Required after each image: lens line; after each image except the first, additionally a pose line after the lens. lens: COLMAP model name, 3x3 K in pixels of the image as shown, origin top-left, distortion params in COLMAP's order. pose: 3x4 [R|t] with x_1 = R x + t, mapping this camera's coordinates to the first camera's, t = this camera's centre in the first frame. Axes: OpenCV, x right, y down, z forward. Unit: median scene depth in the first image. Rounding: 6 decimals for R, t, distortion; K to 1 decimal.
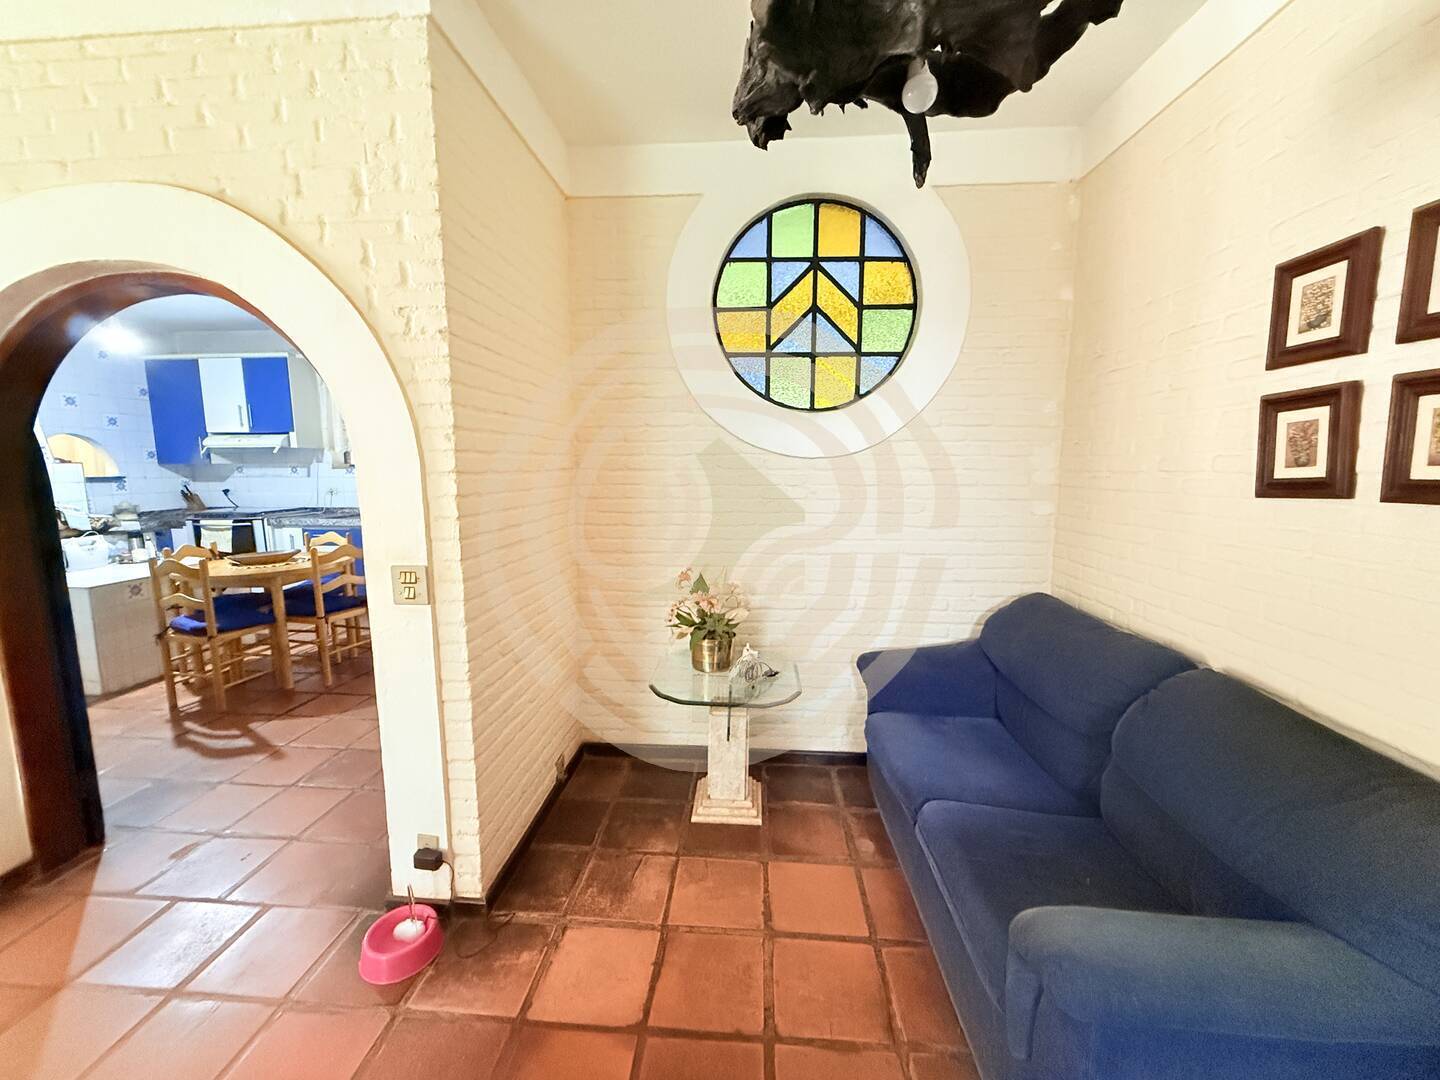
lens RADIAL K [[572.6, 0, 720.6], [0, 572.6, 538.8], [0, 0, 1]] dist [0.003642, 0.000077]
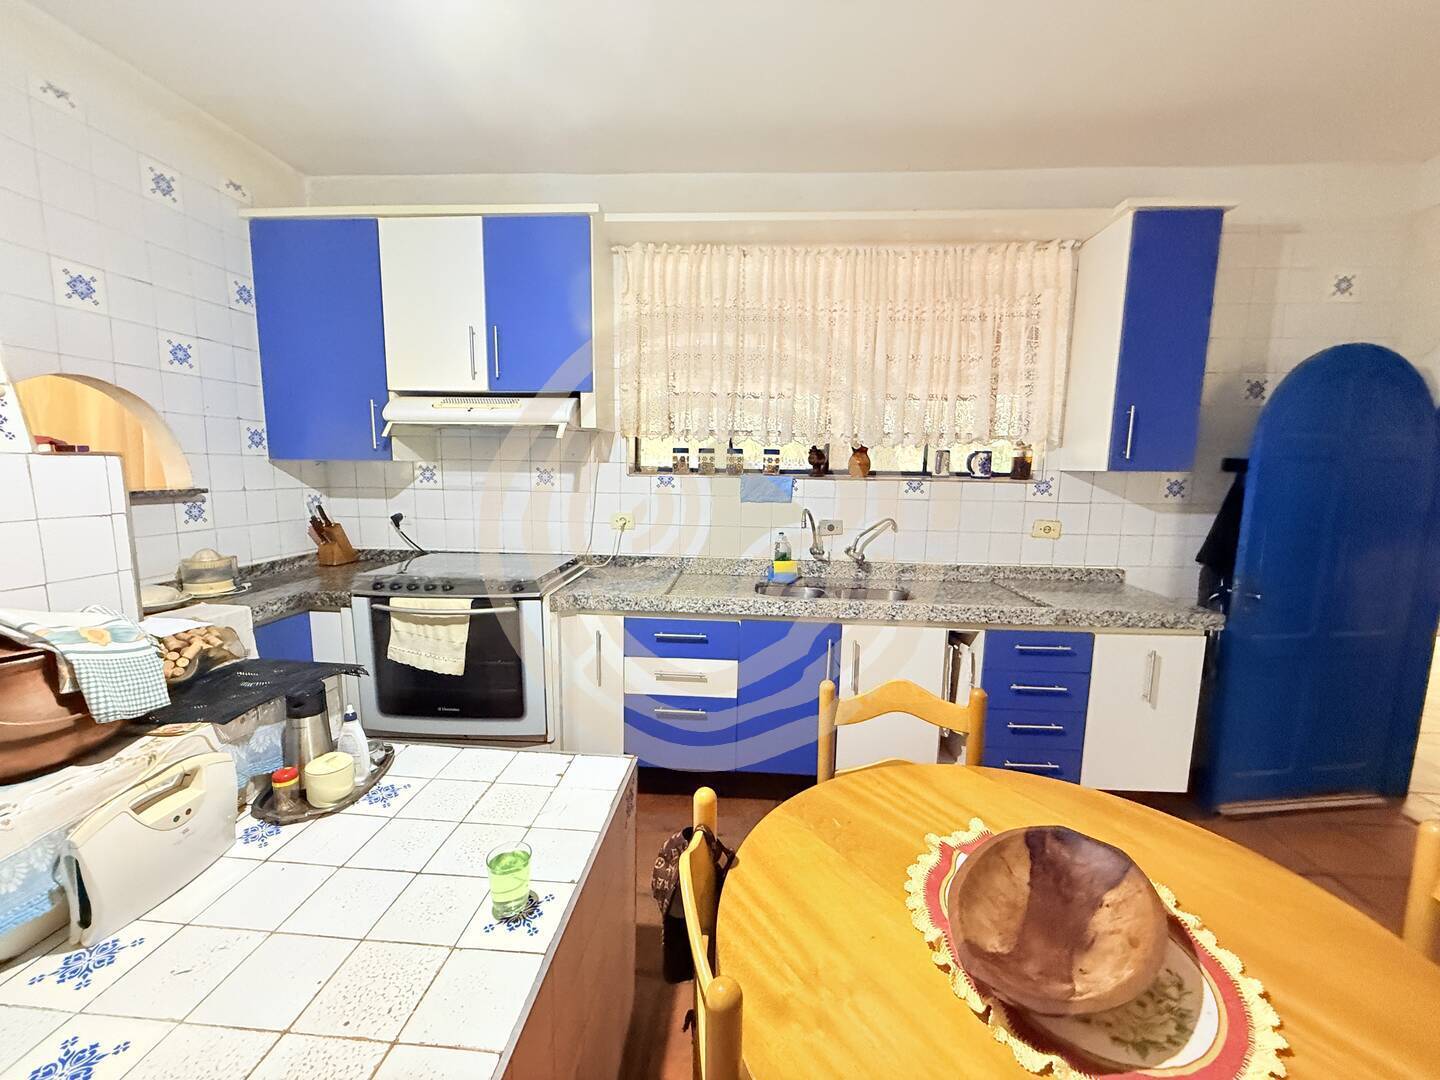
lens RADIAL K [[572.6, 0, 722.0], [0, 572.6, 539.5], [0, 0, 1]] dist [0.003642, 0.000077]
pose [[0.999743, 0.015301, 0.016730, -0.657939], [-0.015250, 0.999879, -0.003163, -0.074593], [-0.016776, 0.002907, 0.999855, 0.568336]]
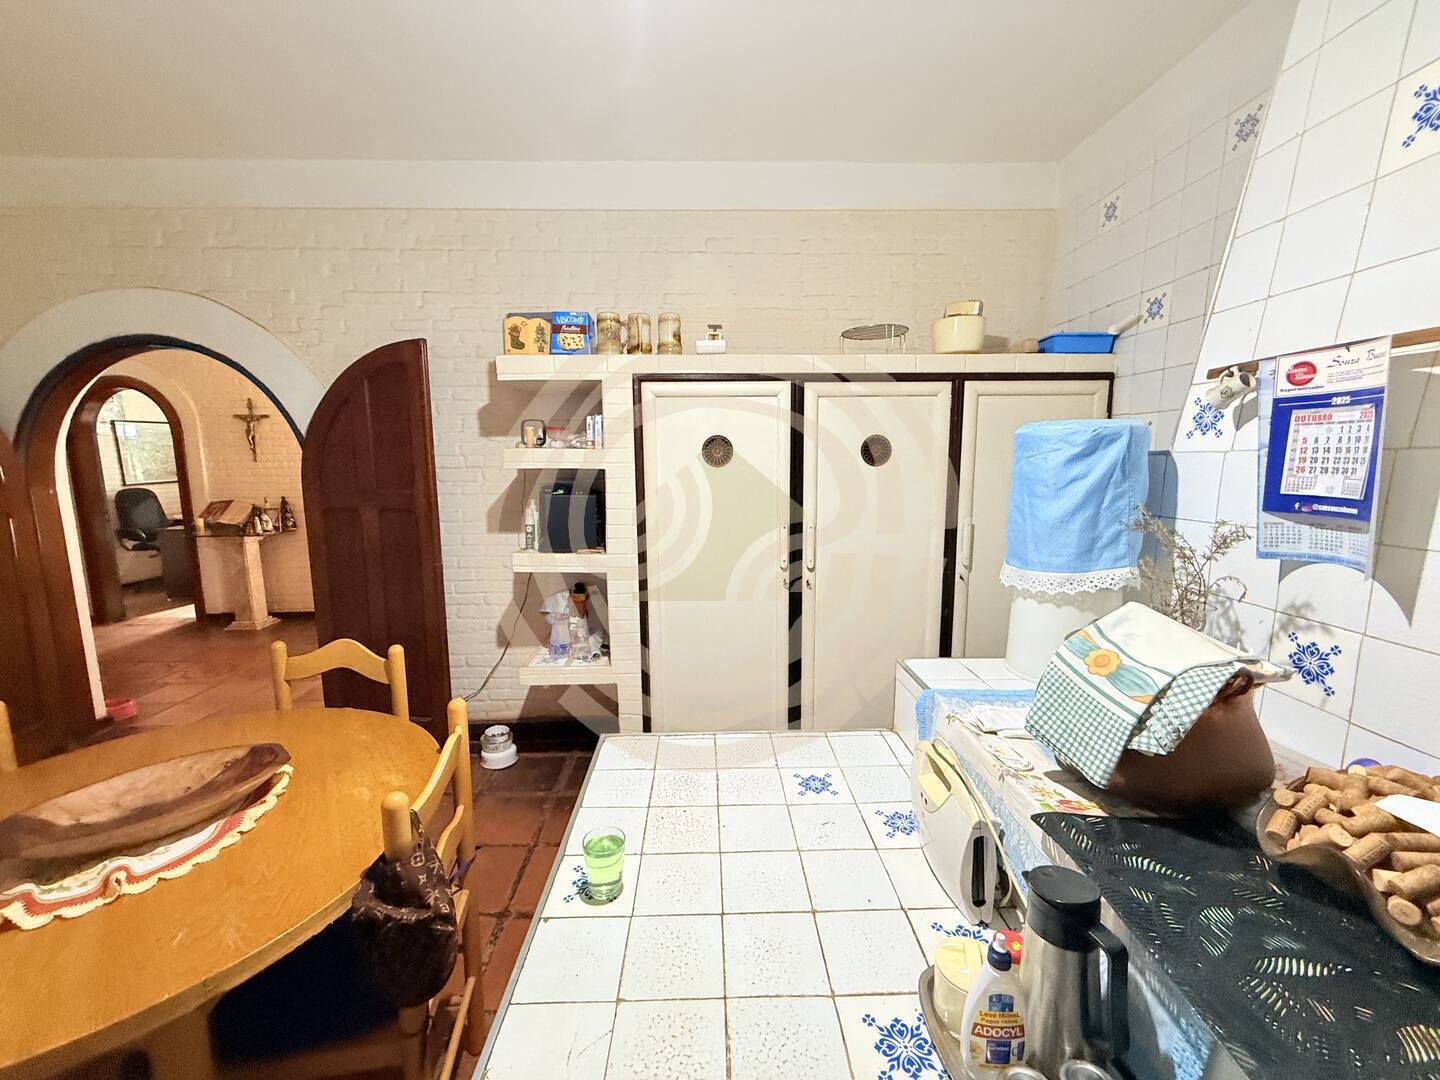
lens RADIAL K [[572.6, 0, 717.7], [0, 572.6, 541.1], [0, 0, 1]] dist [0.003642, 0.000077]
pose [[-0.994385, 0.025528, -0.102698, -0.744895], [-0.004293, 0.959937, 0.280184, -0.121159], [0.105736, 0.279051, -0.954437, 0.921833]]
